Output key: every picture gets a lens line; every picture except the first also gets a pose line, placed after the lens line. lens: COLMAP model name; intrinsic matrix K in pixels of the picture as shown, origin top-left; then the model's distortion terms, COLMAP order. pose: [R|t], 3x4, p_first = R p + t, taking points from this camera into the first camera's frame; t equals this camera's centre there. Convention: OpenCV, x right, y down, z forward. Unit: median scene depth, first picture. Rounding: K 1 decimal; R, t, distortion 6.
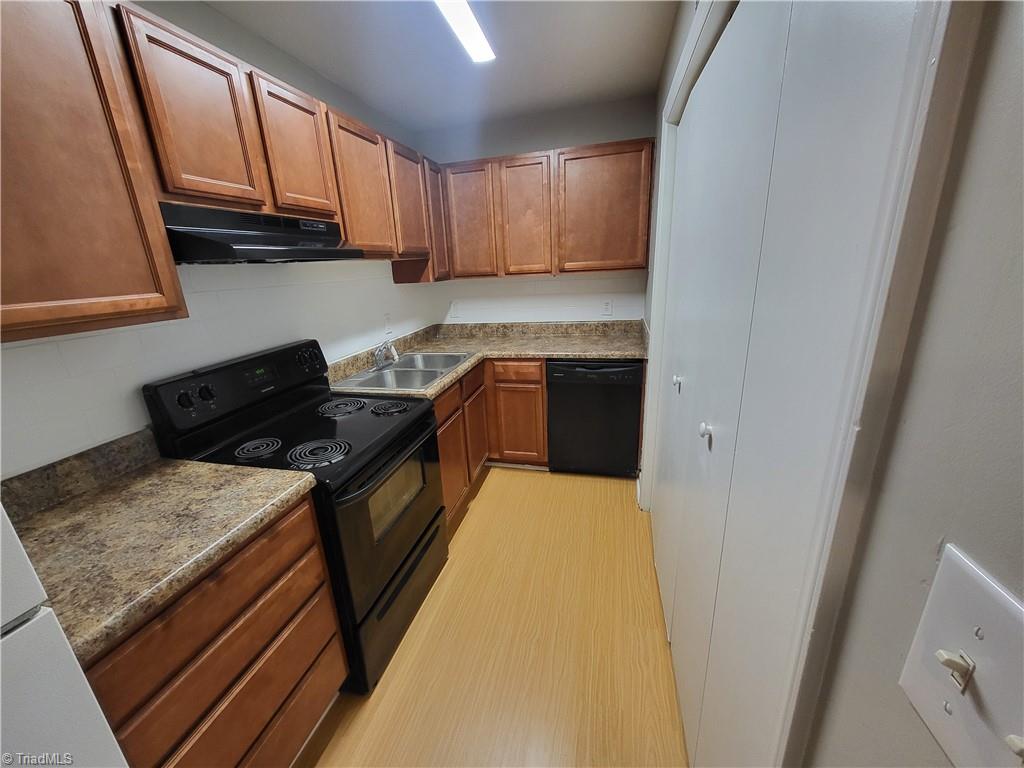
lens RADIAL K [[403.8, 0, 502.1], [0, 403.8, 389.5], [0, 0, 1]] dist [0.001437, -0.000054]
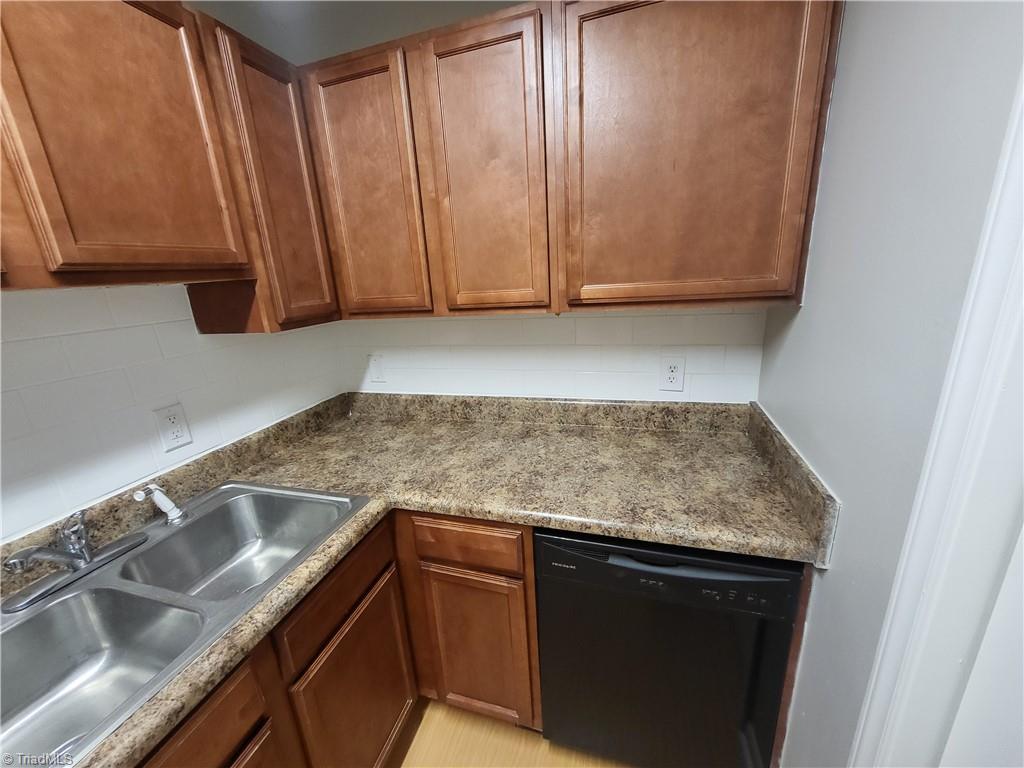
lens RADIAL K [[403.8, 0, 502.1], [0, 403.8, 389.5], [0, 0, 1]] dist [0.001437, -0.000054]
pose [[0.998554, 0.004766, -0.053537, 0.095605], [-0.005716, 0.999828, -0.017617, -0.196067], [0.053444, 0.017898, 0.998410, 0.575144]]
